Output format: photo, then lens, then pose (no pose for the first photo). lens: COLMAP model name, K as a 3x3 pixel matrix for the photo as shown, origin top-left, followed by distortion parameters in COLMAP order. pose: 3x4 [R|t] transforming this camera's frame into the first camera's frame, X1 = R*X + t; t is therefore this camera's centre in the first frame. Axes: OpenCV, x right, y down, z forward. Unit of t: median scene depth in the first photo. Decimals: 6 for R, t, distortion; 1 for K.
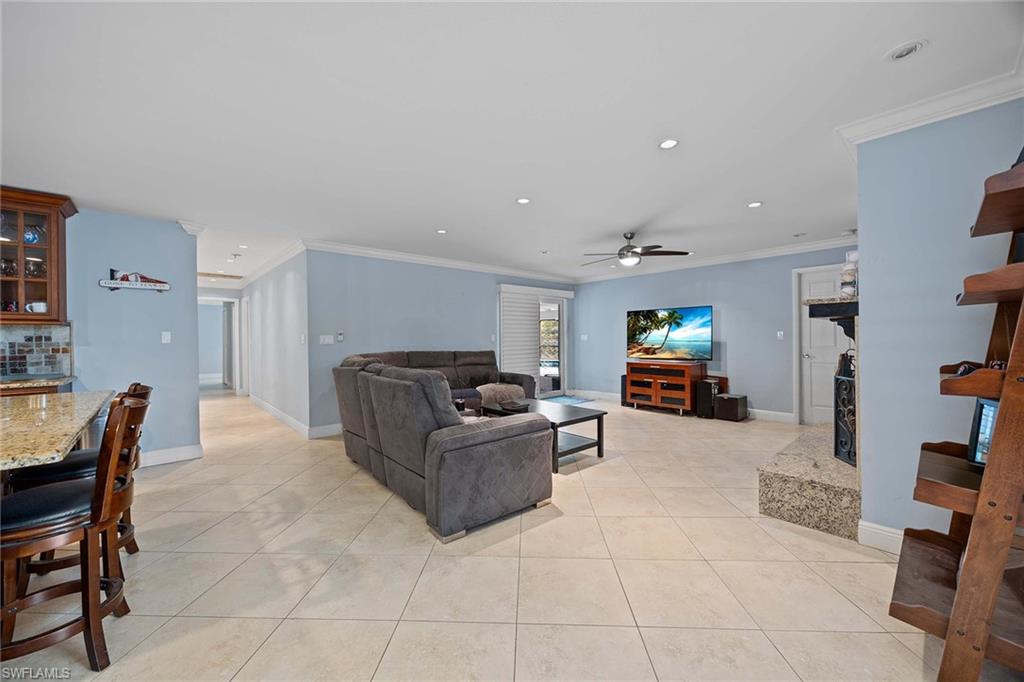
lens RADIAL K [[386.9, 0, 515.3], [0, 386.9, 339.4], [0, 0, 1]] dist [-0.001099, -0.000057]
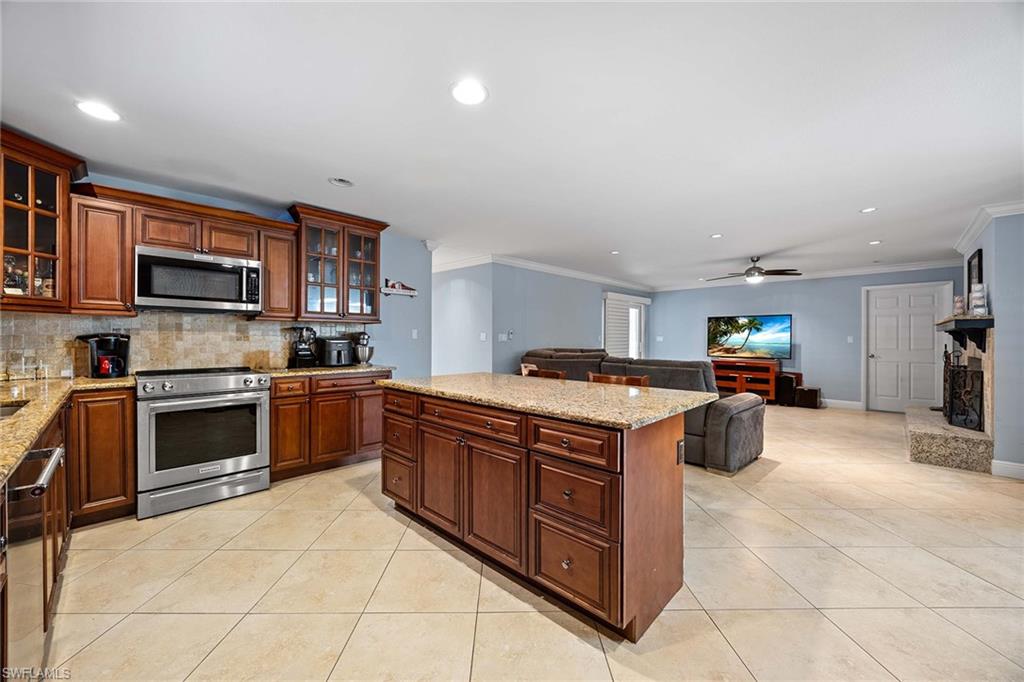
lens RADIAL K [[388.3, 0, 512.0], [0, 388.3, 341.0], [0, 0, 1]] dist [-0.001246, -0.000270]
pose [[0.998113, 0.014298, 0.059717, -0.443645], [-0.014496, 0.999891, 0.002887, 0.005788], [-0.059669, -0.003747, 0.998211, -0.170143]]
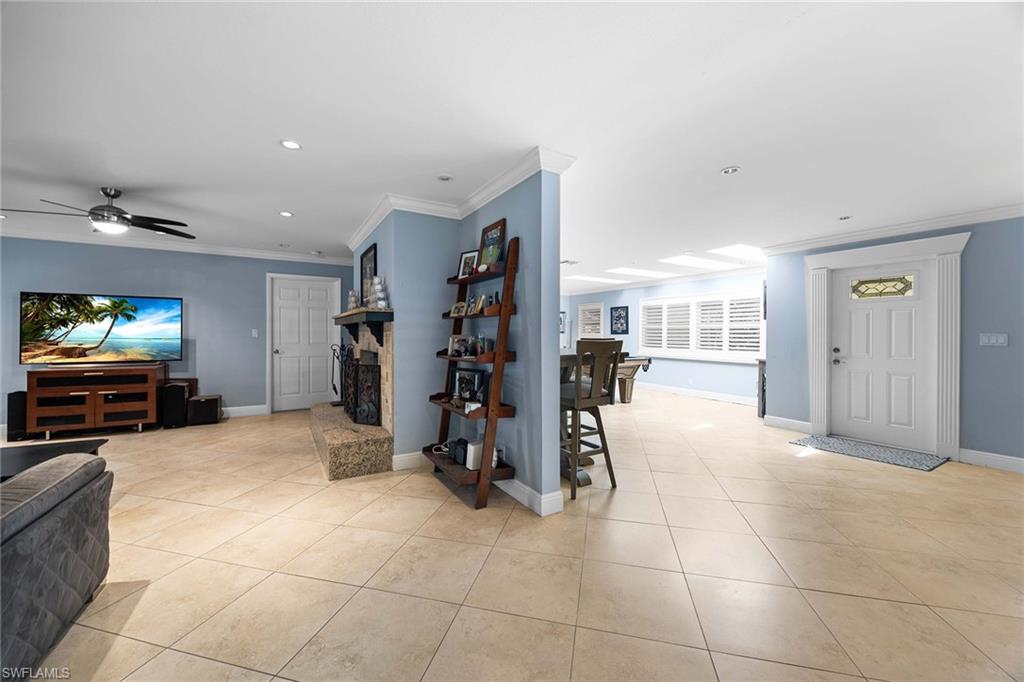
lens RADIAL K [[391.7, 0, 505.5], [0, 391.7, 334.9], [0, 0, 1]] dist [-0.002987, -0.000206]
pose [[0.206649, 0.011619, 0.978346, -0.207217], [-0.003991, 0.999931, -0.011032, 0.002749], [-0.978407, -0.001625, 0.206682, 0.098089]]
